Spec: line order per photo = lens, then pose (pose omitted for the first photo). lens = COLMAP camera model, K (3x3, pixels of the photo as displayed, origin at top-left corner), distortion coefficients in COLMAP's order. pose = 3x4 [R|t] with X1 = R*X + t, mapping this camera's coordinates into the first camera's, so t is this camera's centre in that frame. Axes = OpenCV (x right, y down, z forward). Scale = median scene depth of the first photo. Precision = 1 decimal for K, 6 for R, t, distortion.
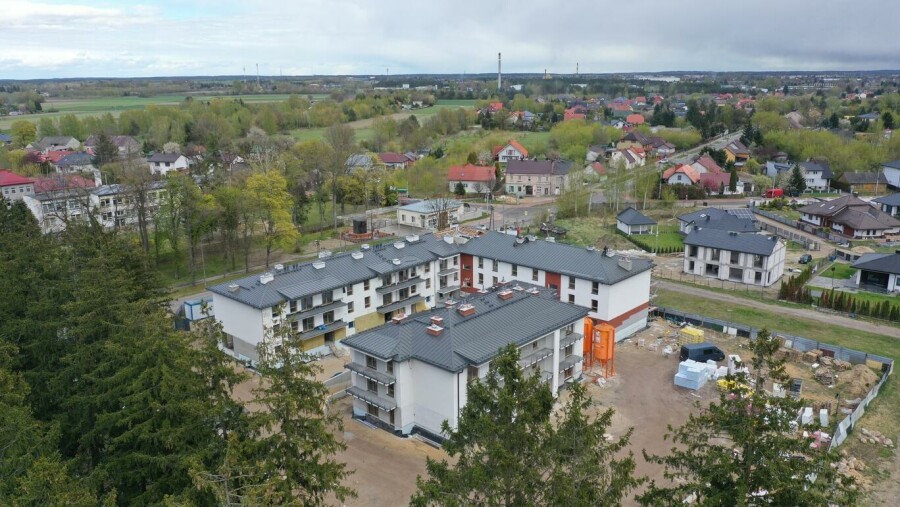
lens RADIAL K [[712.5, 0, 450.0], [0, 712.5, 253.5], [0, 0, 1]] dist [-0.002546, 0.004007]
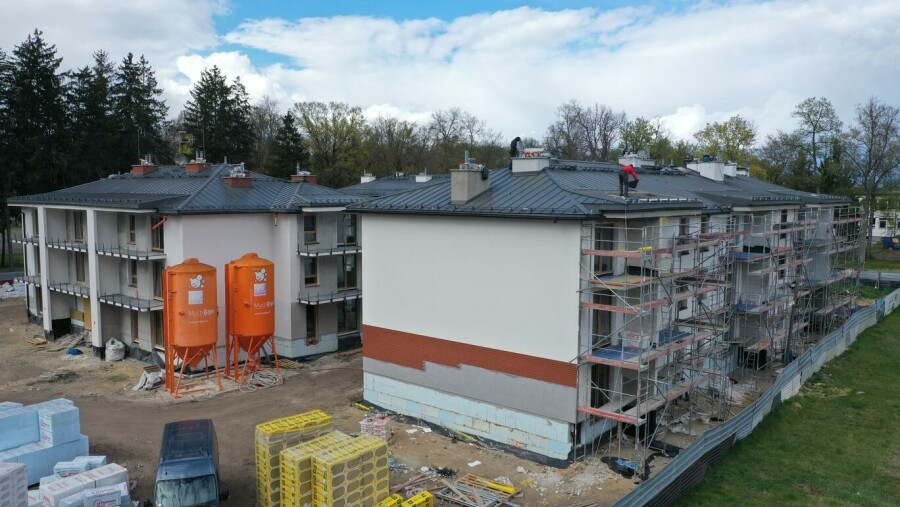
lens RADIAL K [[719.6, 0, 441.1], [0, 719.6, 252.9], [0, 0, 1]] dist [0.004488, 0.009383]
pose [[0.020175, 0.103791, -0.994394, 0.513672], [-0.240363, 0.965930, 0.095944, 0.015926], [0.970473, 0.237080, 0.044435, 0.910173]]
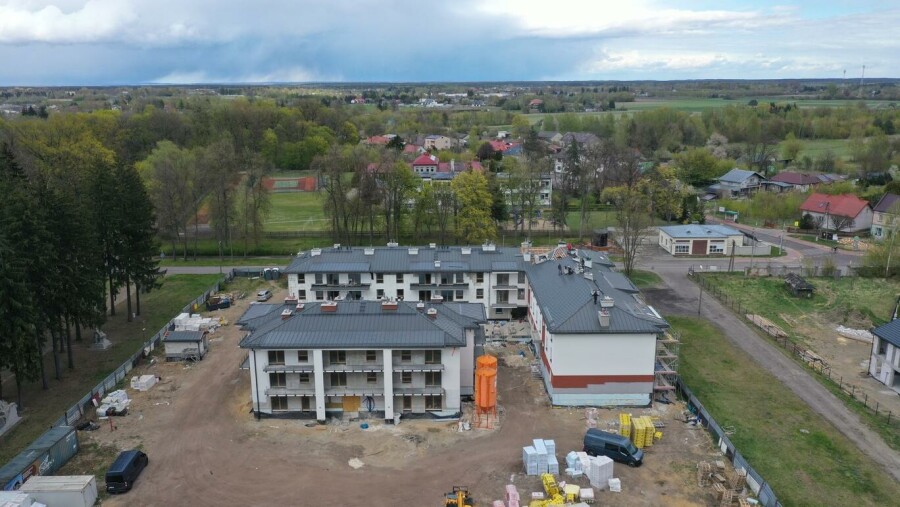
lens RADIAL K [[698.5, 0, 448.9], [0, 698.5, 281.0], [0, 0, 1]] dist [-0.001797, 0.001370]
pose [[0.680242, 0.209888, -0.702295, 0.633157], [-0.182401, 0.976458, 0.115151, -0.081592], [0.709930, 0.049769, 0.702511, 0.279238]]
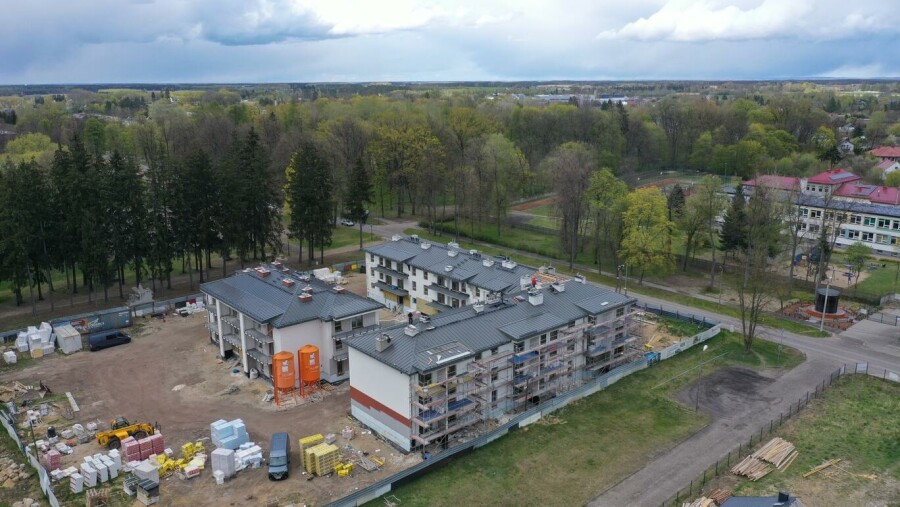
lens RADIAL K [[712.5, 0, 450.0], [0, 712.5, 253.5], [0, 0, 1]] dist [-0.002546, 0.004007]
pose [[-0.123044, 0.248473, -0.960792, 0.894628], [-0.234376, 0.933485, 0.271427, -0.284057], [0.964328, 0.258584, -0.056624, 1.009343]]
